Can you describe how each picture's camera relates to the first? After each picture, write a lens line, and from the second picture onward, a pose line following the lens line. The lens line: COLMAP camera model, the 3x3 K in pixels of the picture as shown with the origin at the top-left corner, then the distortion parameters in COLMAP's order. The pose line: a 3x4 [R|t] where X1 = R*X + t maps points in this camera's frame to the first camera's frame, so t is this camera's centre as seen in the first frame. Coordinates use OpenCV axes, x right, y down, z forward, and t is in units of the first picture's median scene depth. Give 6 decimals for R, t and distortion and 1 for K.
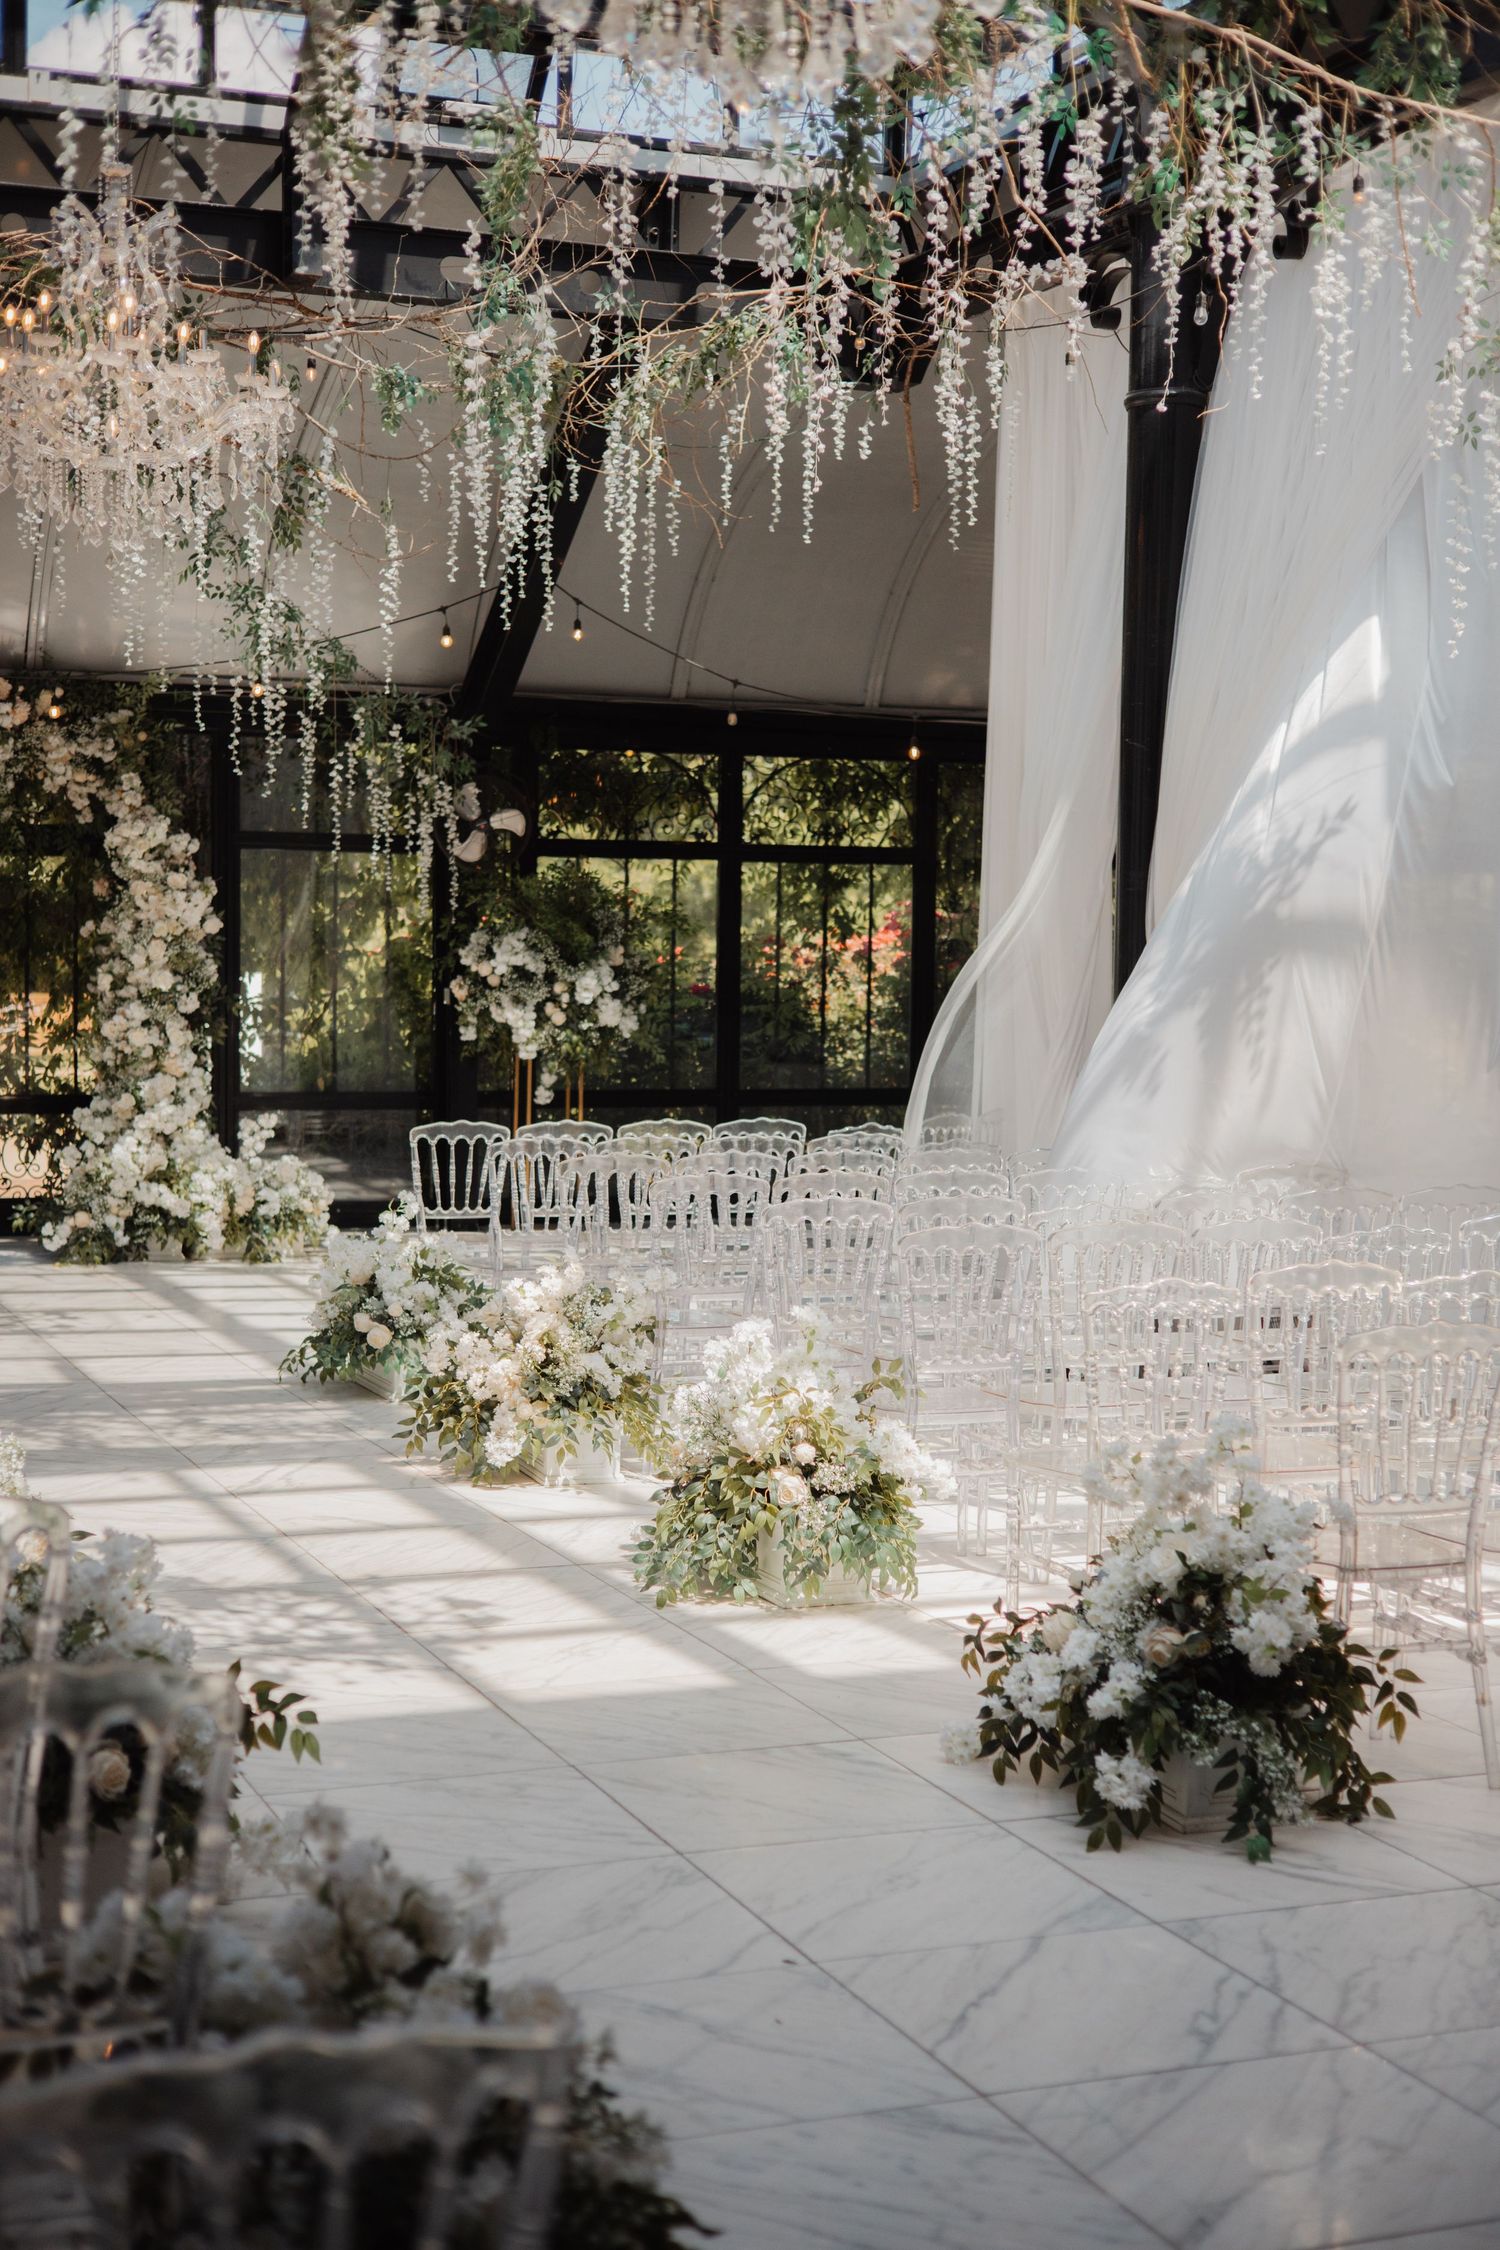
lens RADIAL K [[3283.1, 0, 753.5], [0, 3283.1, 1125.2], [0, 0, 1]] dist [0.165249, 0.000000]
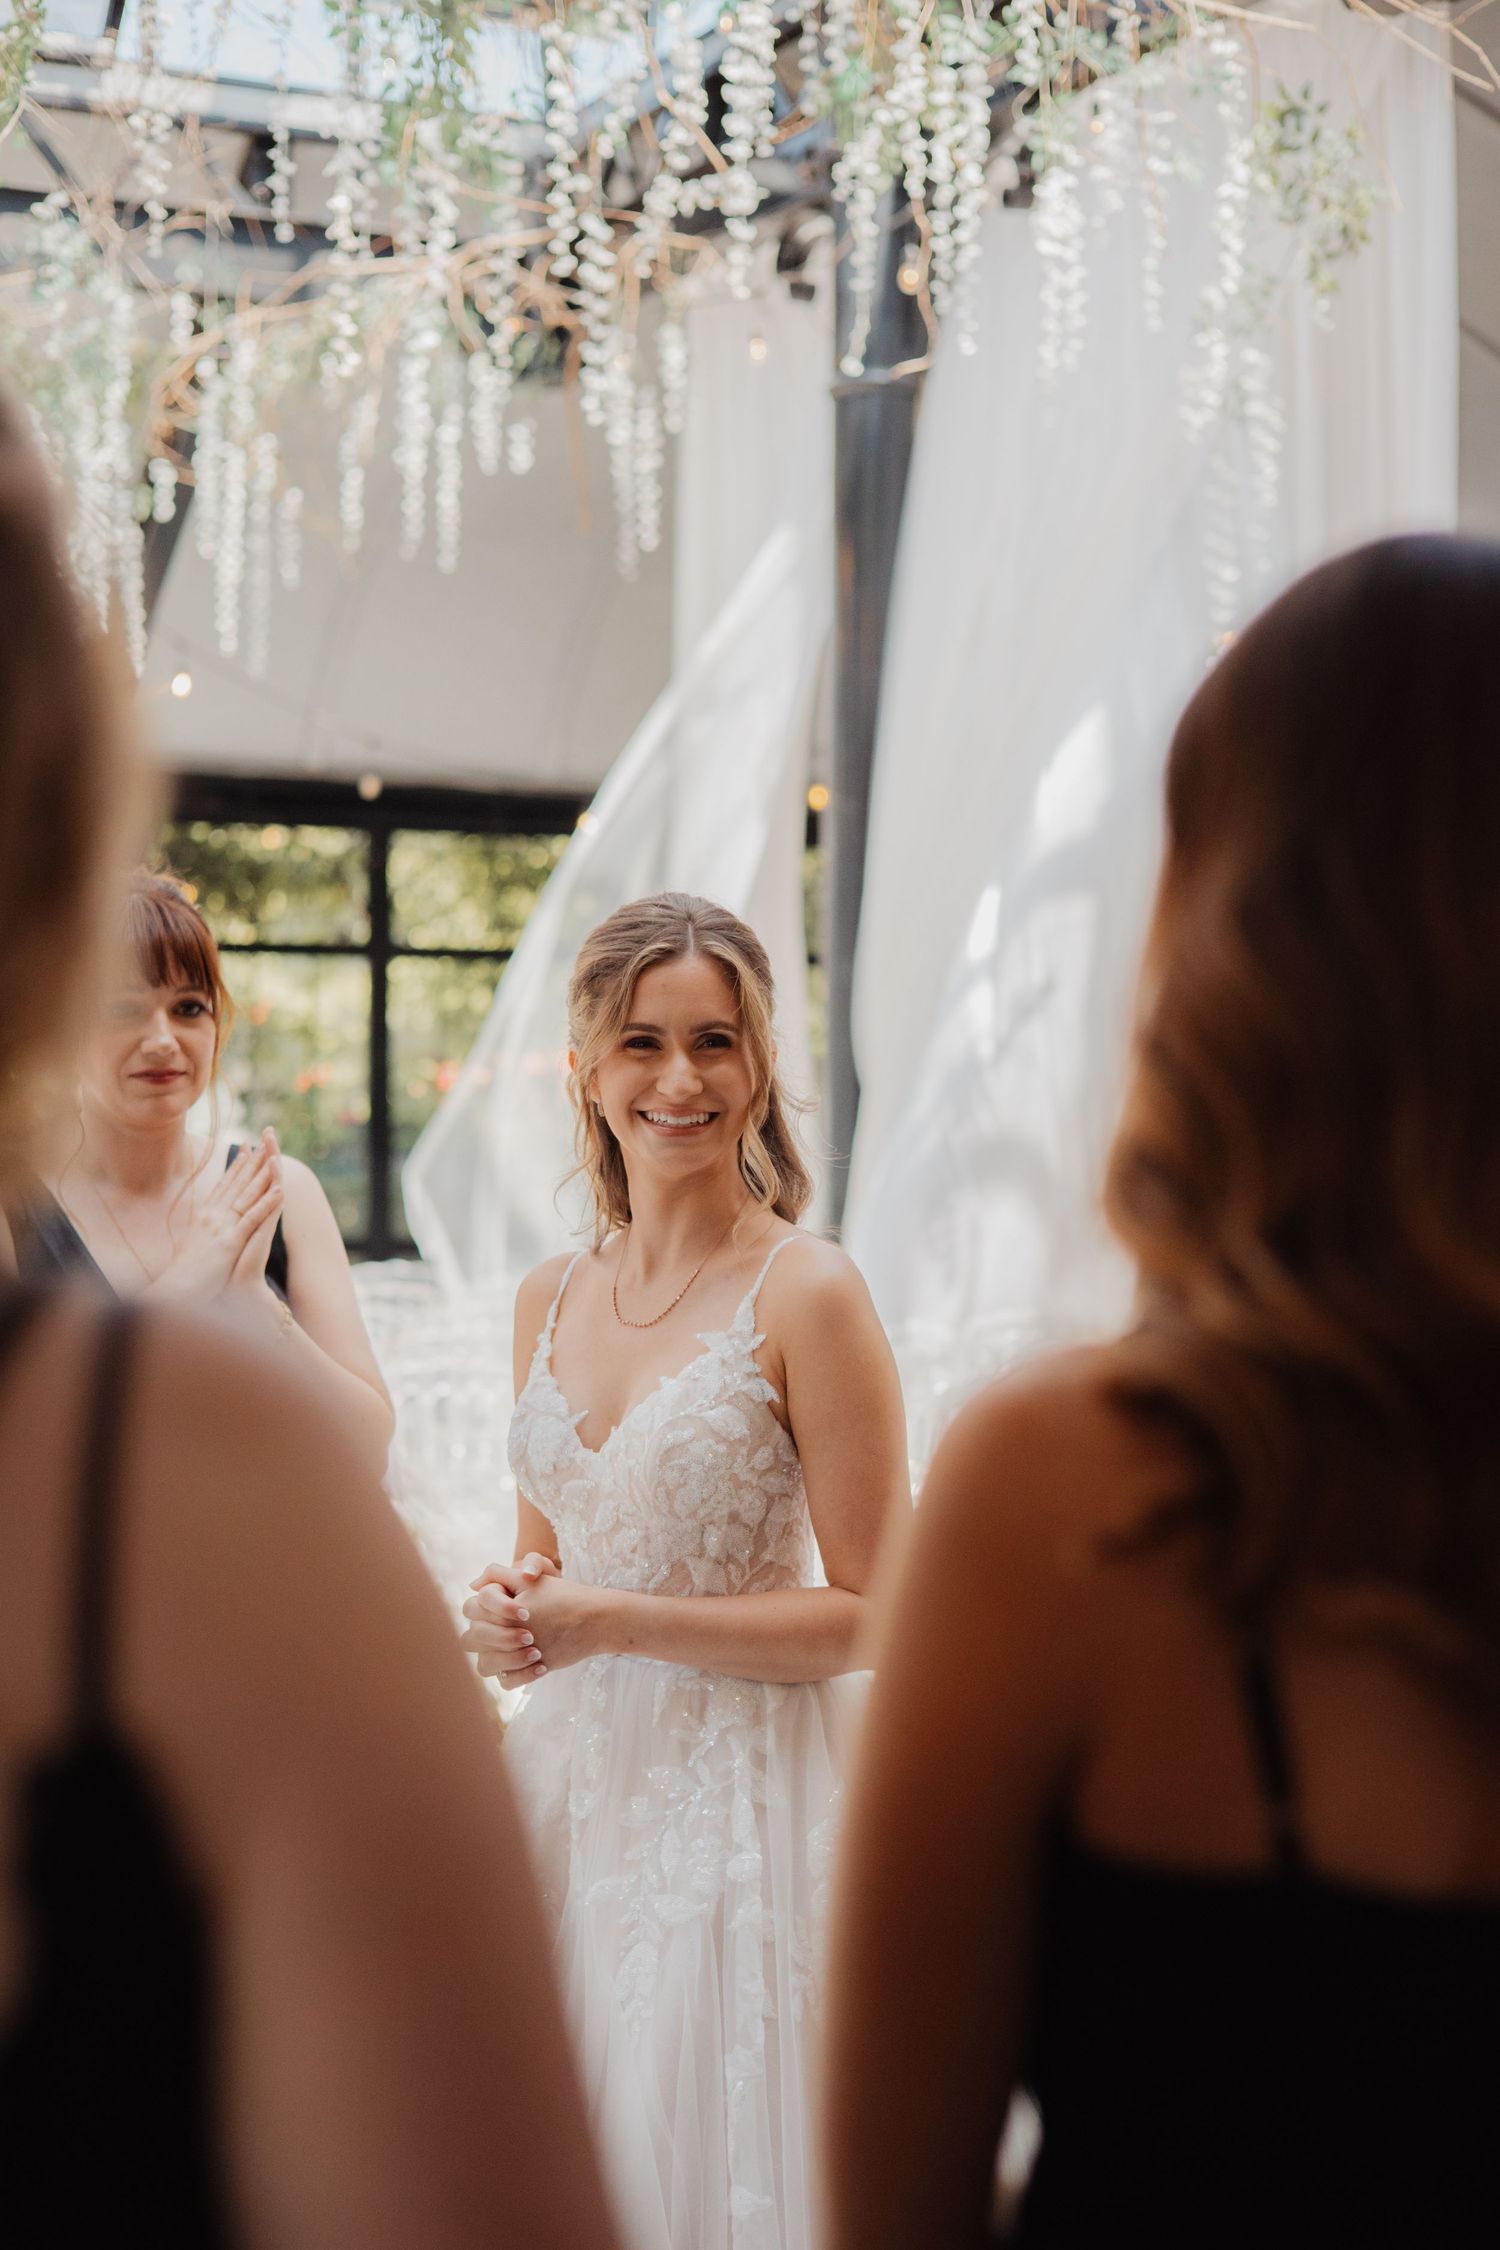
lens RADIAL K [[3283.1, 0, 747.5], [0, 3283.1, 1123.7], [0, 0, 1]] dist [0.165249, 0.000000]
pose [[0.998363, -0.002526, 0.057139, 0.050686], [0.005349, 0.998769, -0.049315, 0.003555], [-0.056944, 0.049540, 0.997148, 0.212295]]
